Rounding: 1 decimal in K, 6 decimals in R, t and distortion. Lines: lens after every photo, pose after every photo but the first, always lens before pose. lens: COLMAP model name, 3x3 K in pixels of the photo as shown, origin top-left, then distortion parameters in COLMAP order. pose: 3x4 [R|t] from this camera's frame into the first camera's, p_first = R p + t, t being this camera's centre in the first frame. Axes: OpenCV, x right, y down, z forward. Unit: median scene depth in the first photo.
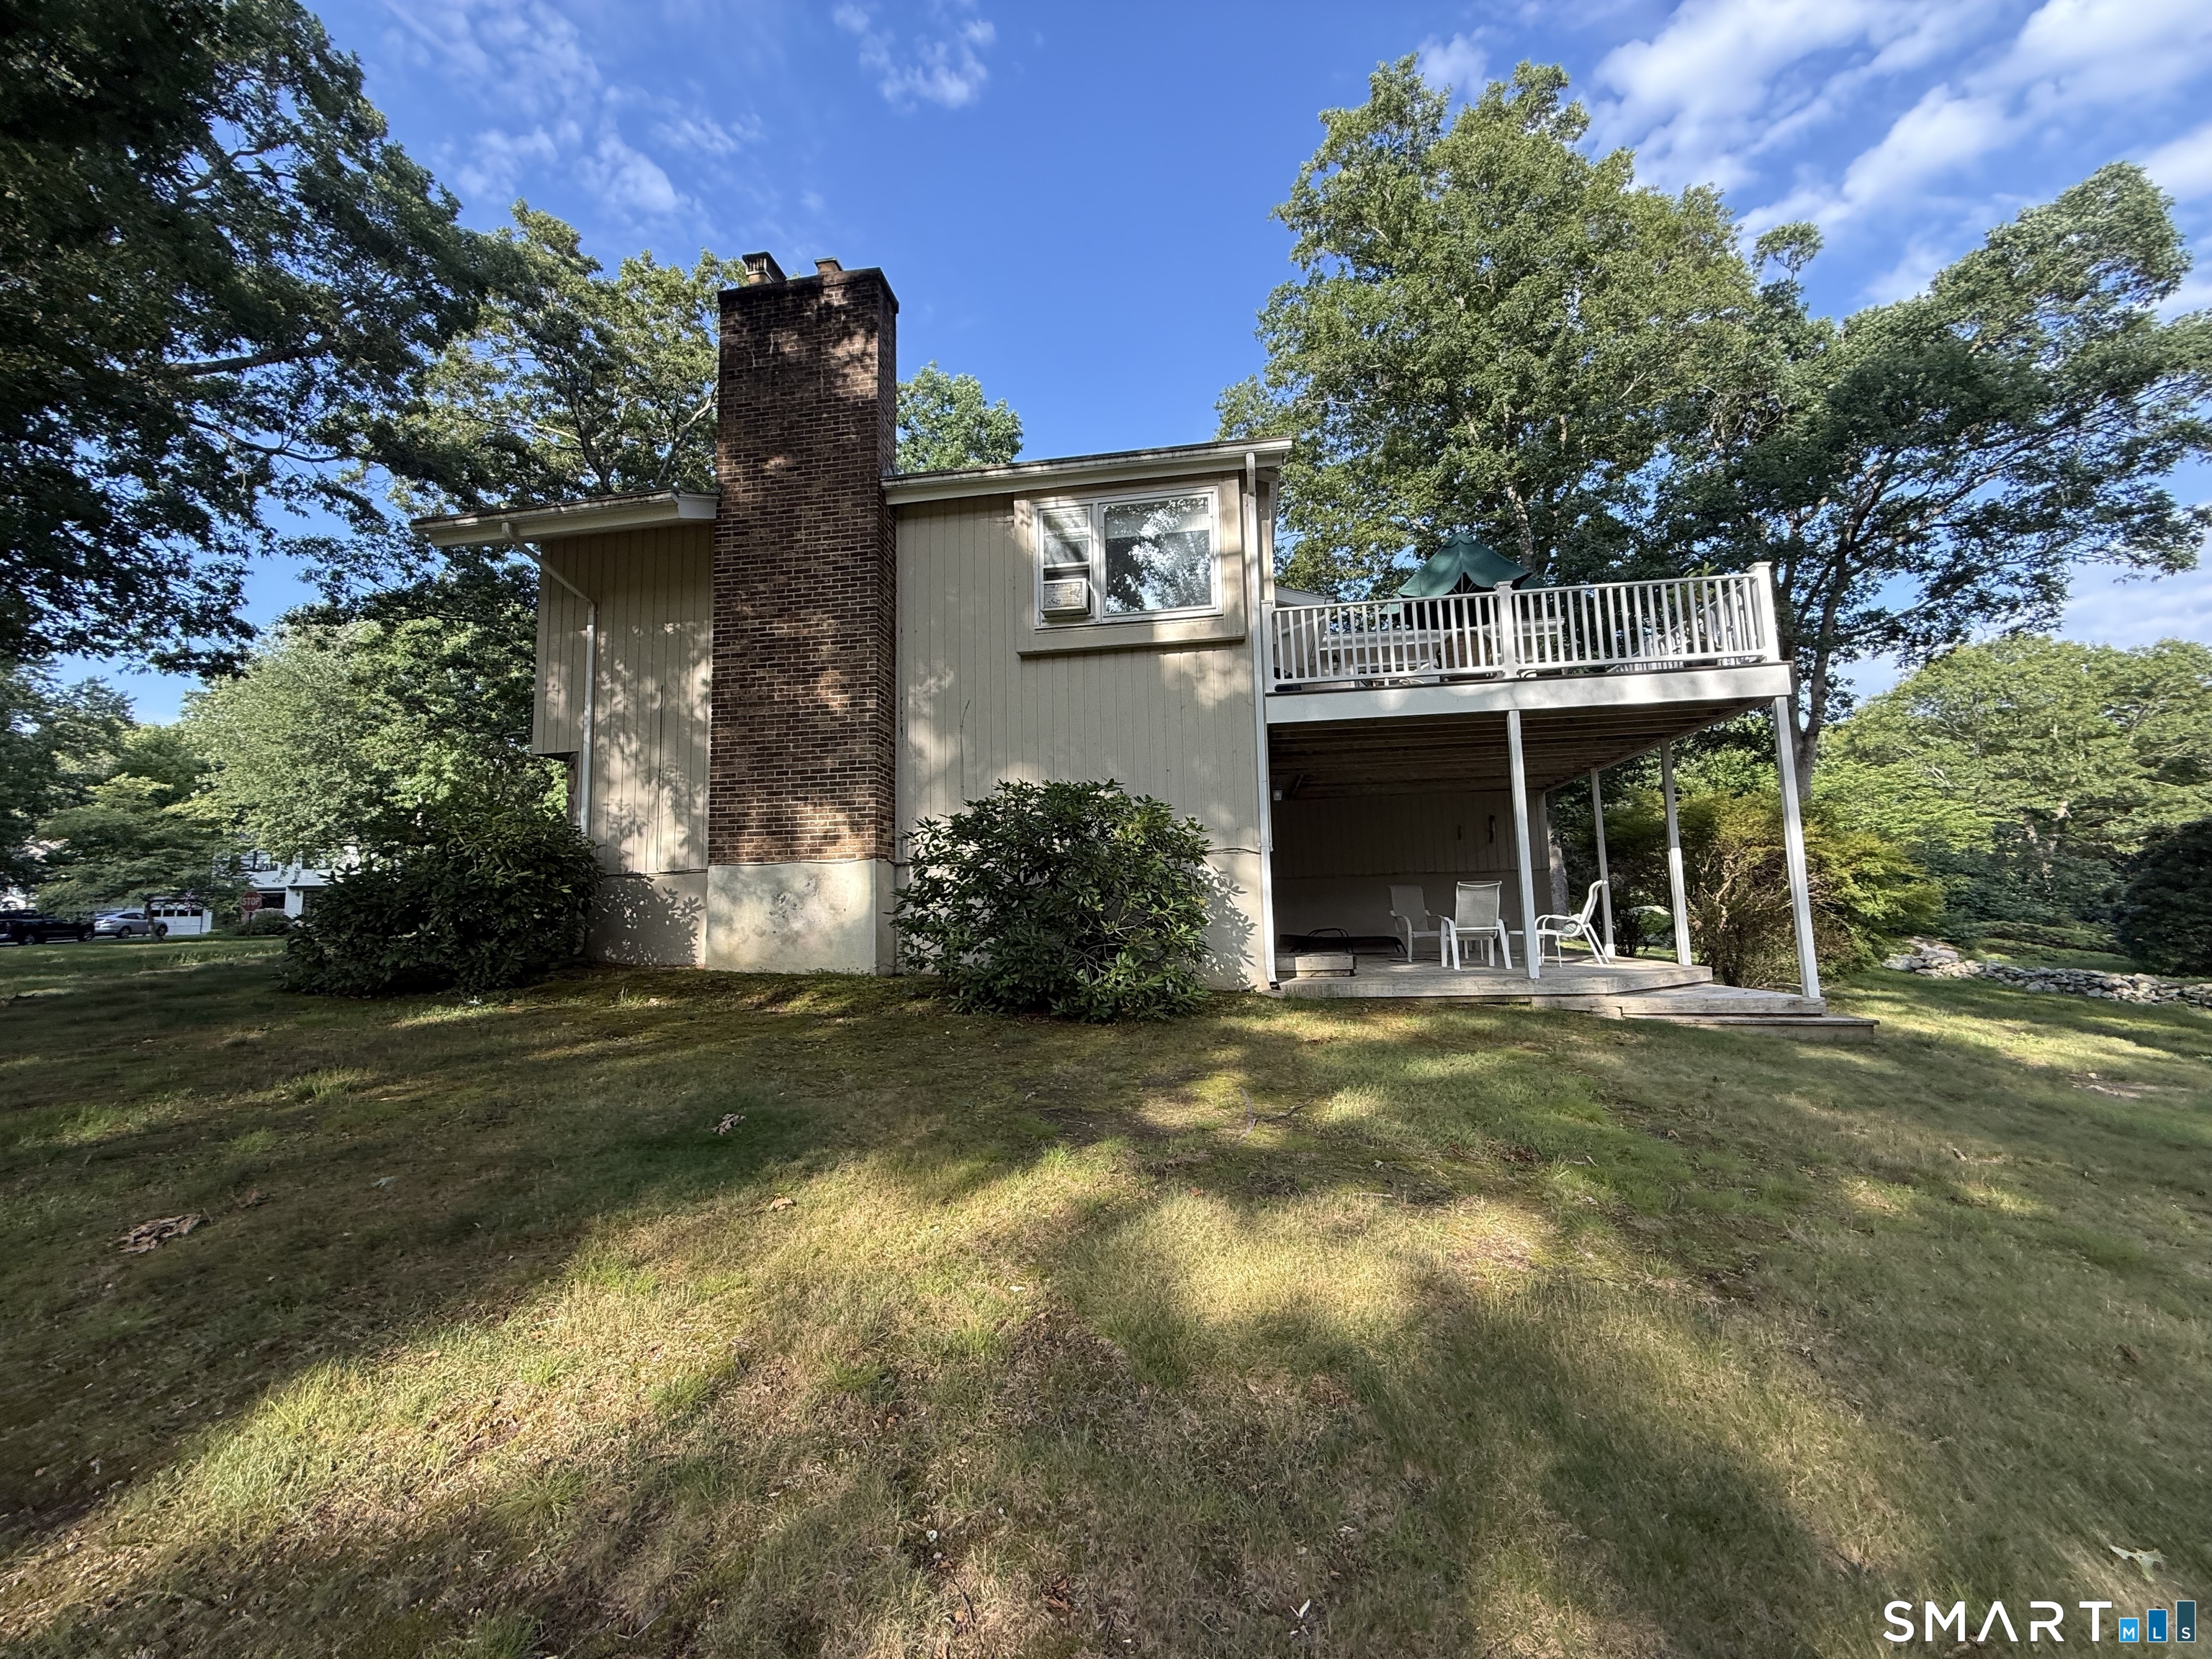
lens RADIAL K [[876.4, 0, 1106.0], [0, 876.4, 829.5], [0, 0, 1]] dist [-0.001234, -0.000487]
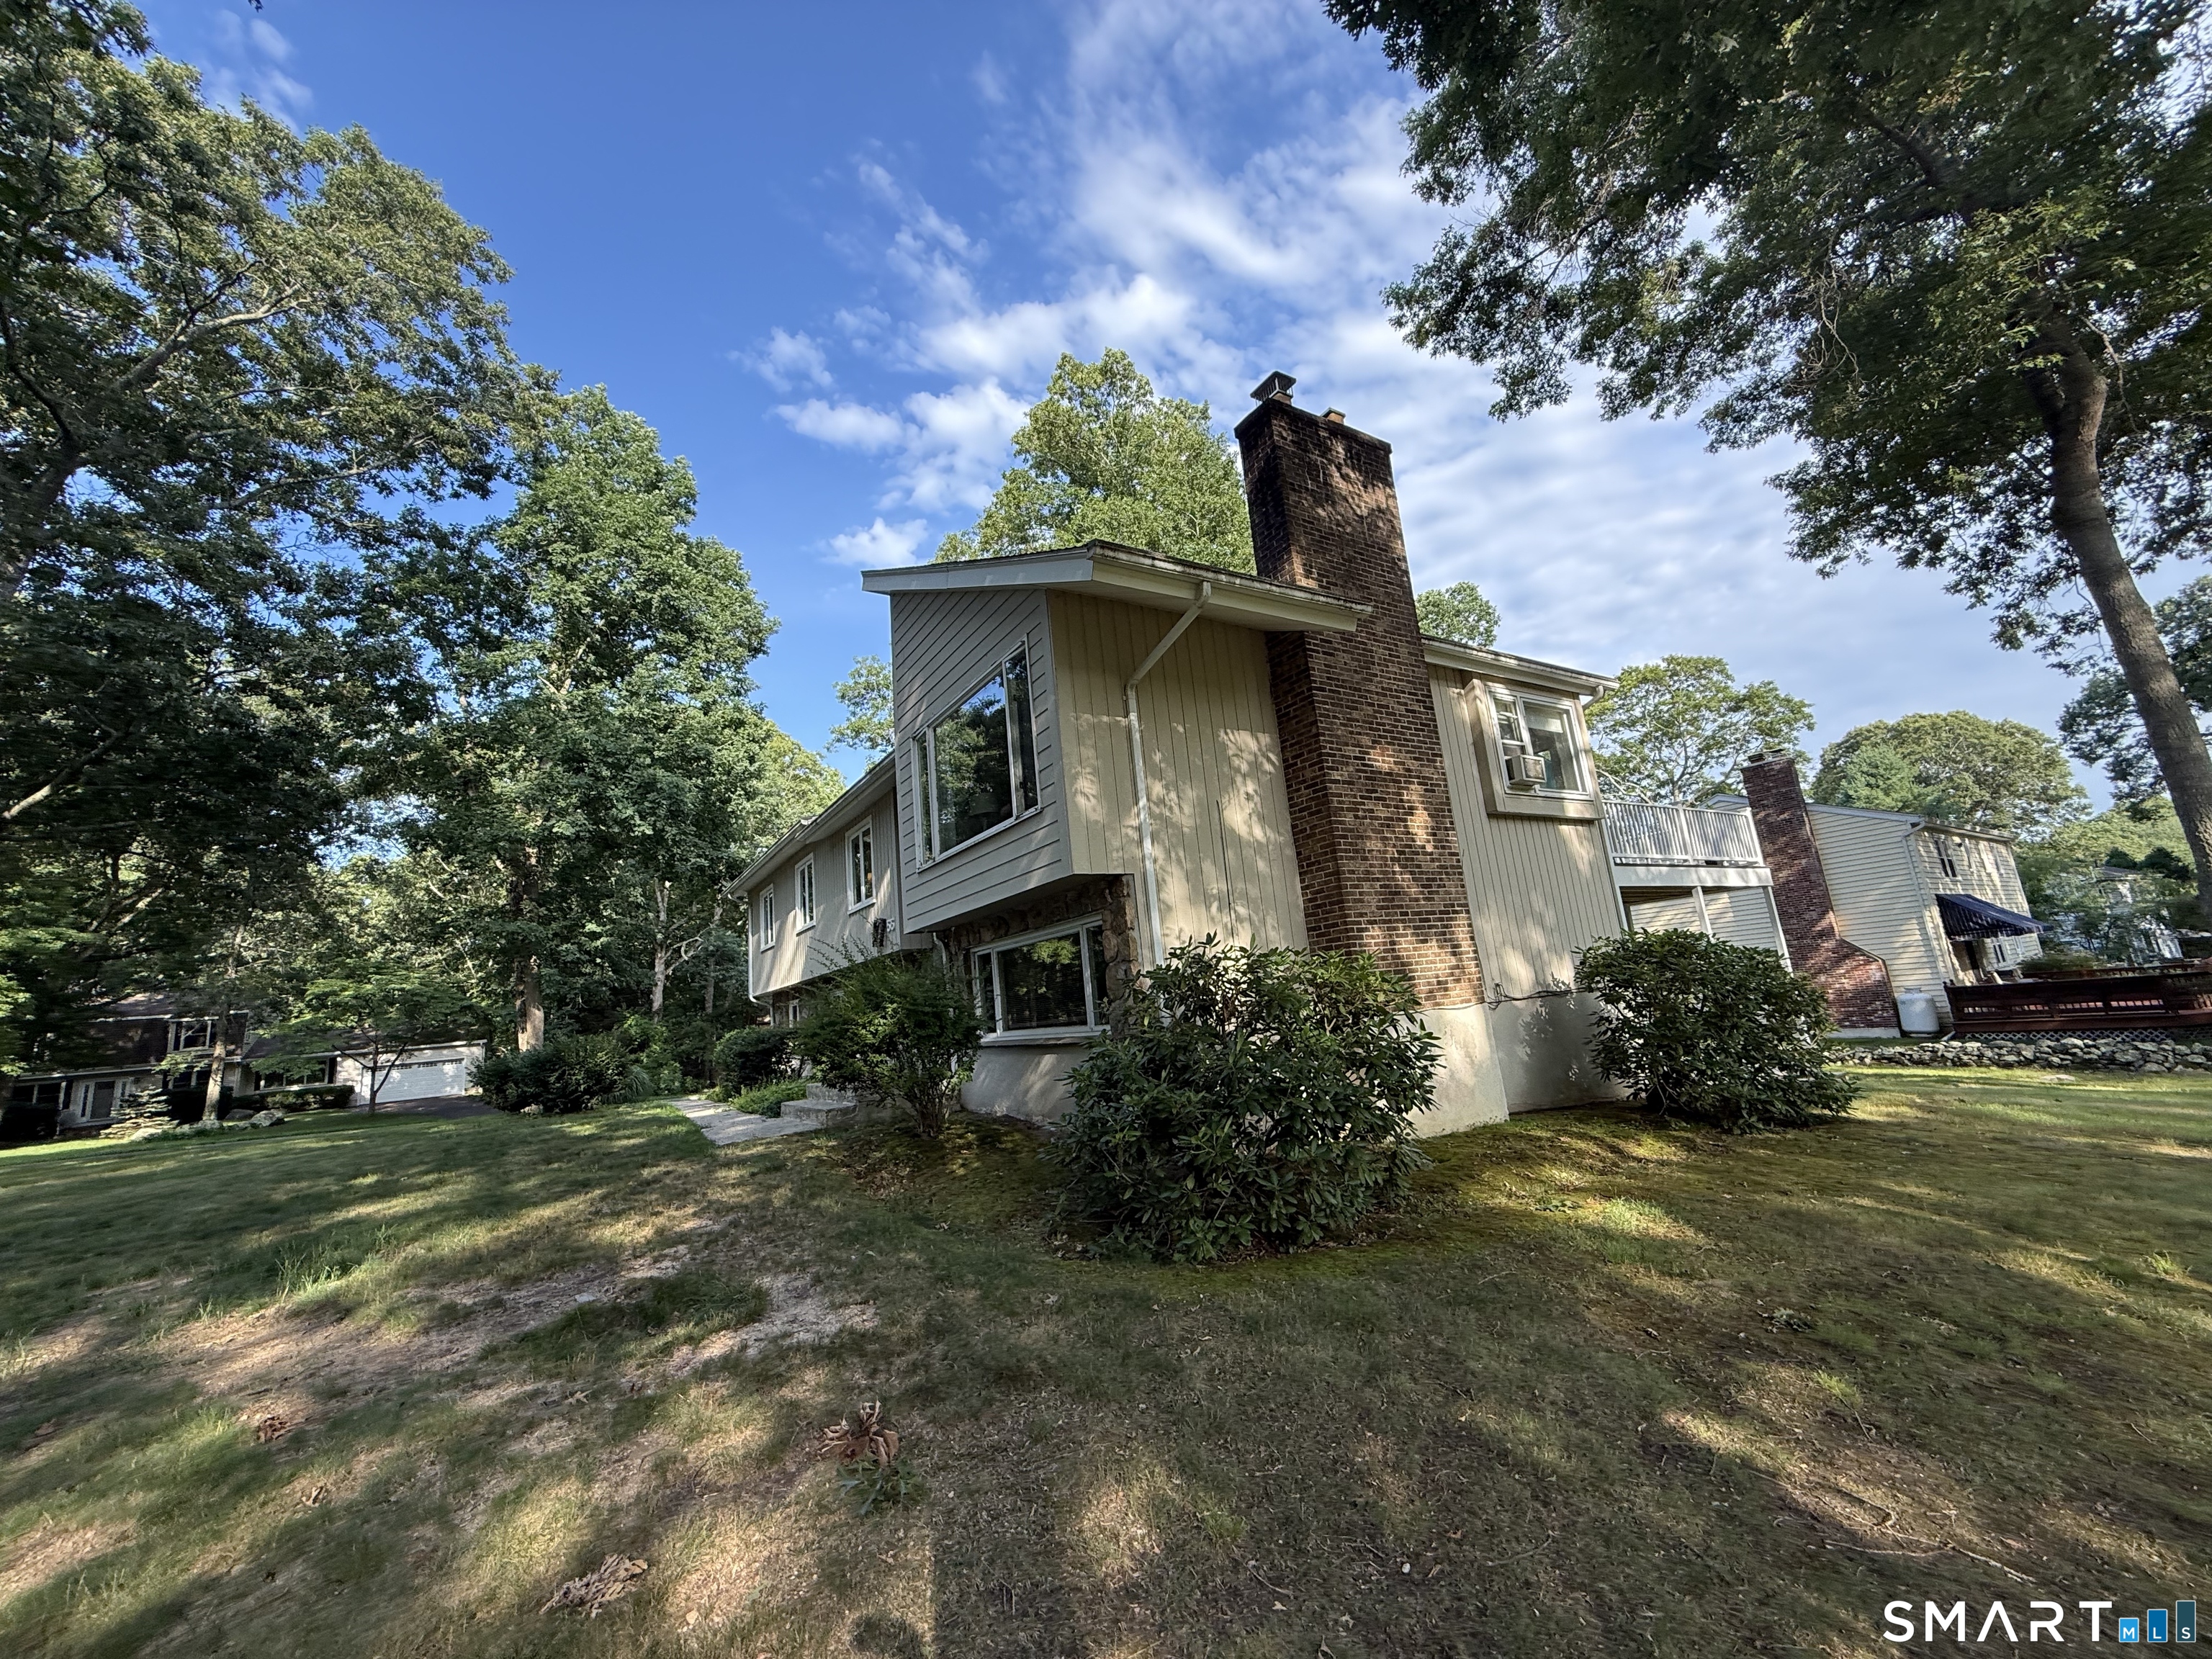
lens RADIAL K [[881.2, 0, 1105.7], [0, 881.2, 823.2], [0, 0, 1]] dist [-0.000497, 0.000177]
pose [[0.741572, 0.092280, 0.664496, -0.802504], [0.006072, 0.989531, -0.144194, -0.017869], [-0.670845, 0.110965, 0.733249, 0.333982]]
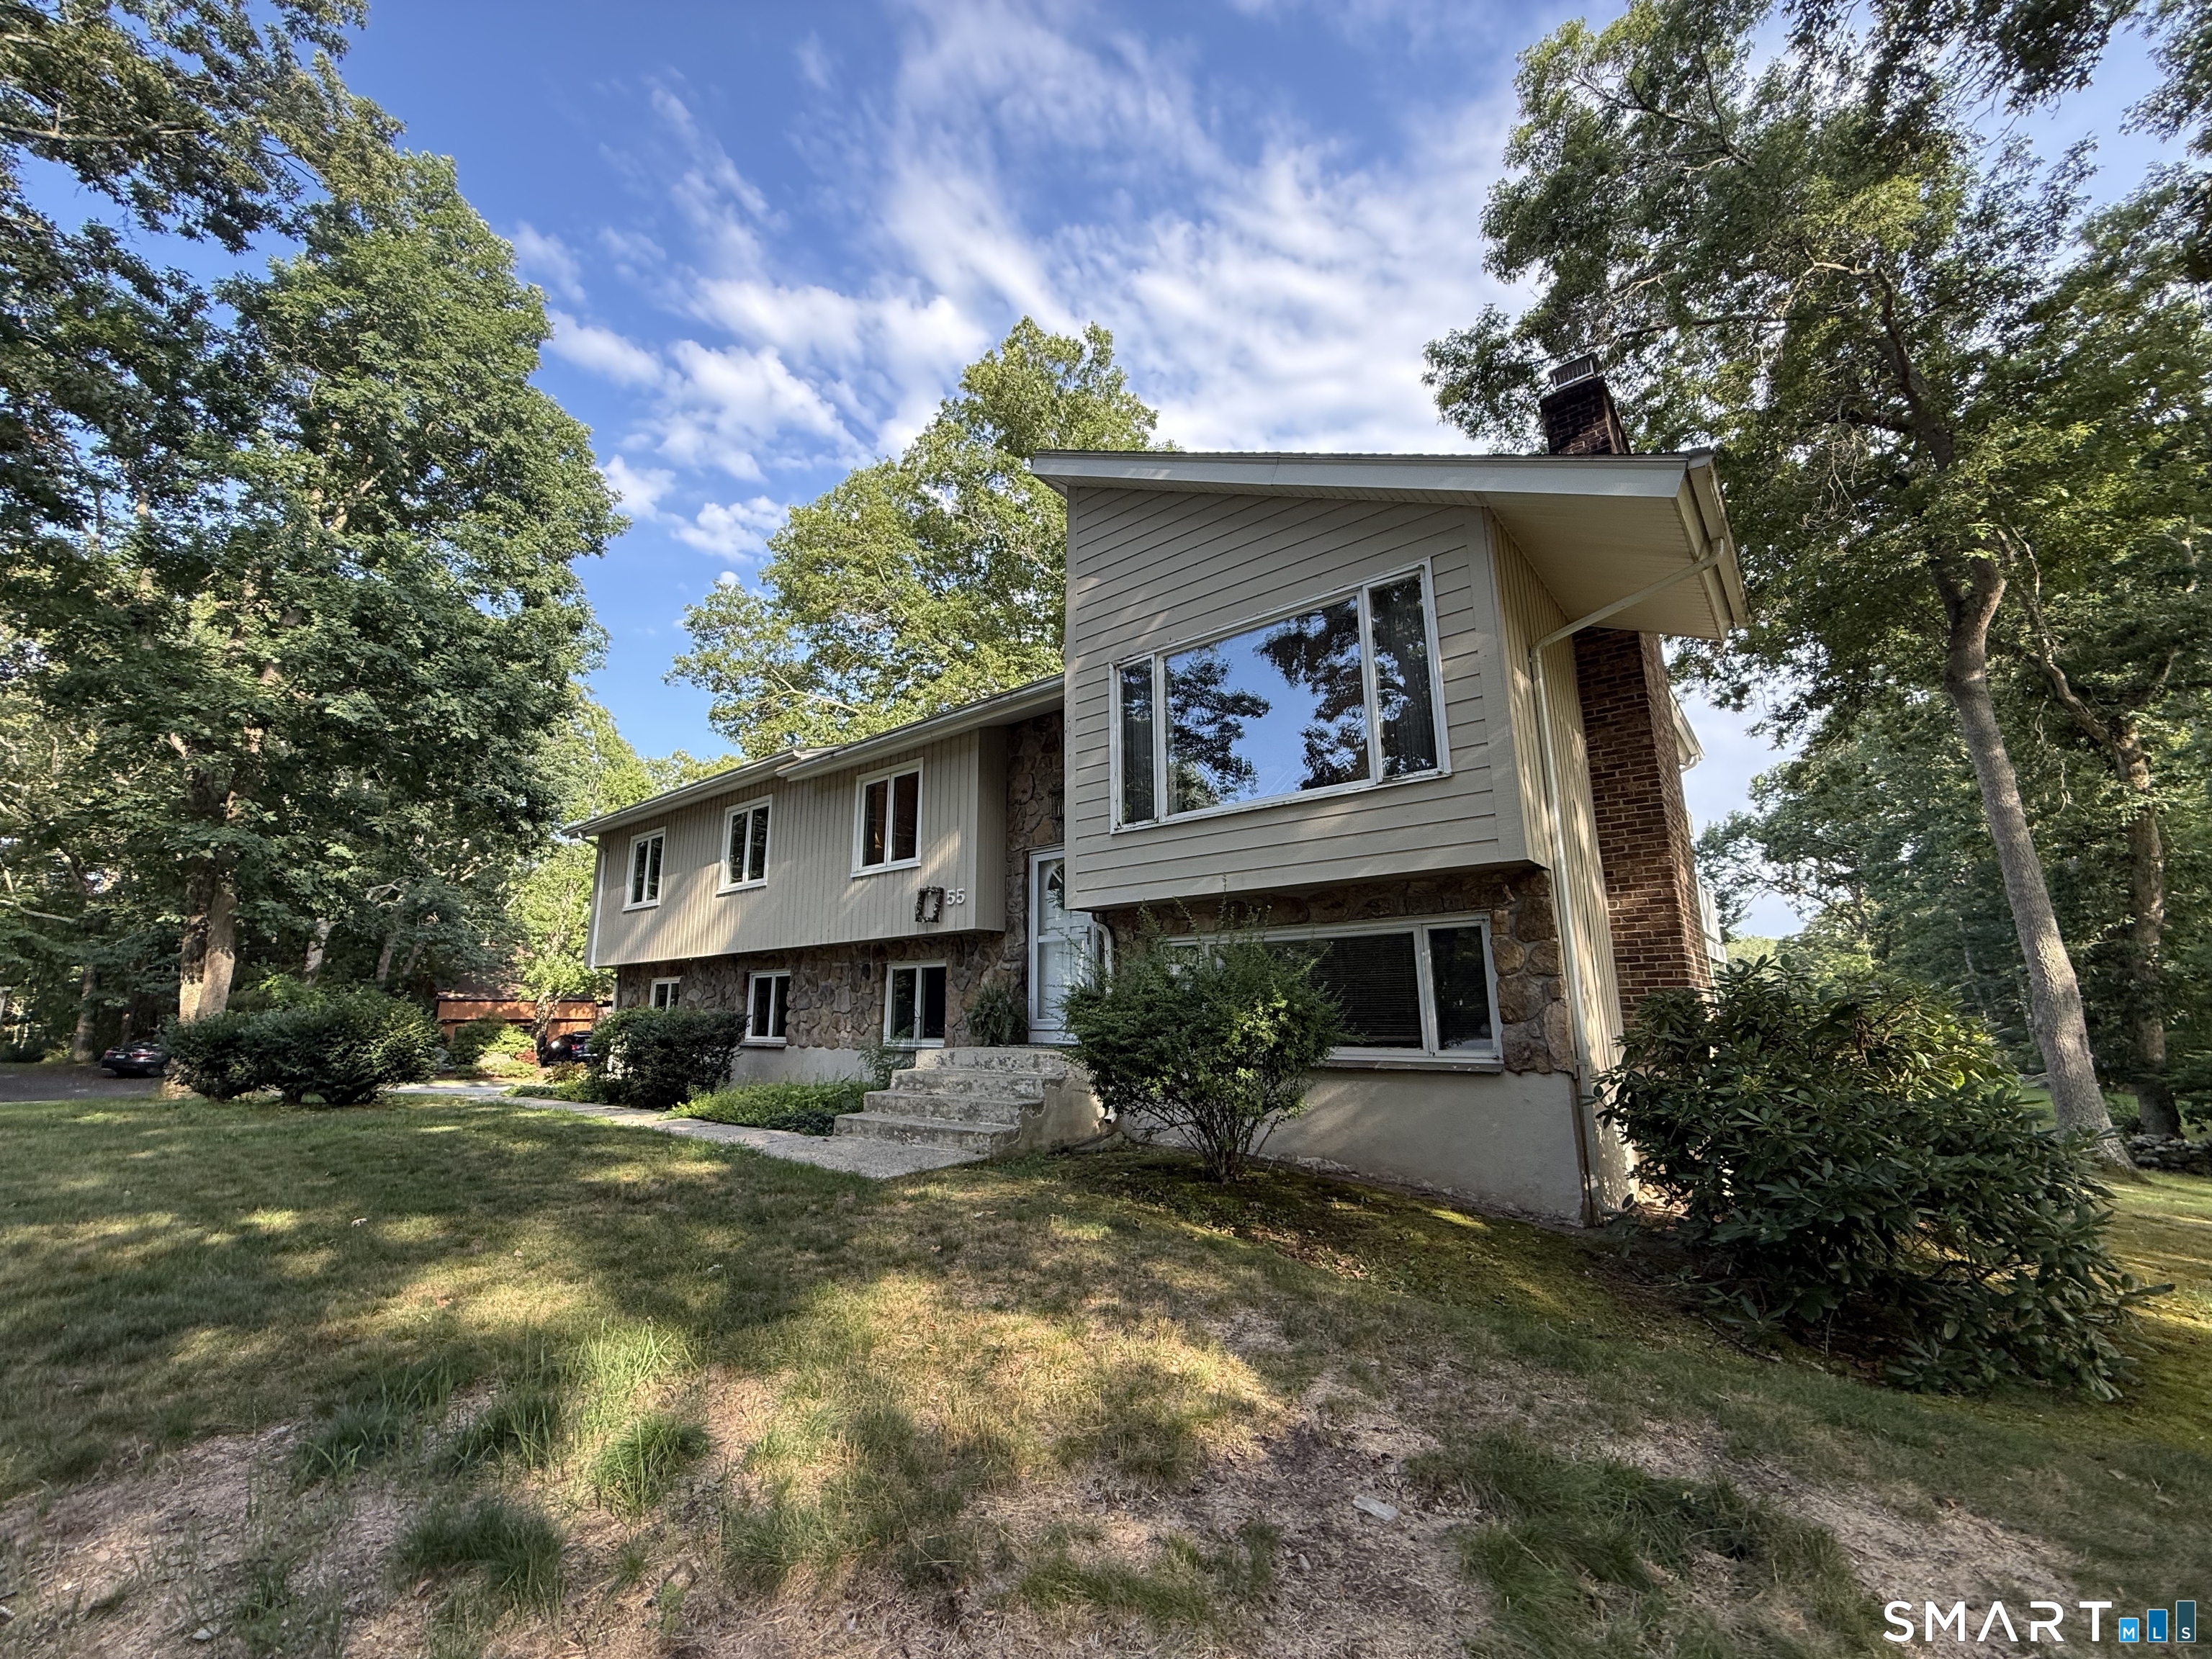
lens RADIAL K [[878.6, 0, 1100.7], [0, 878.6, 827.2], [0, 0, 1]] dist [0.000522, 0.000319]
pose [[0.496096, 0.199559, 0.845024, -0.917204], [-0.095413, 0.979865, -0.175388, 0.012745], [-0.863009, 0.006383, 0.505148, 0.691457]]
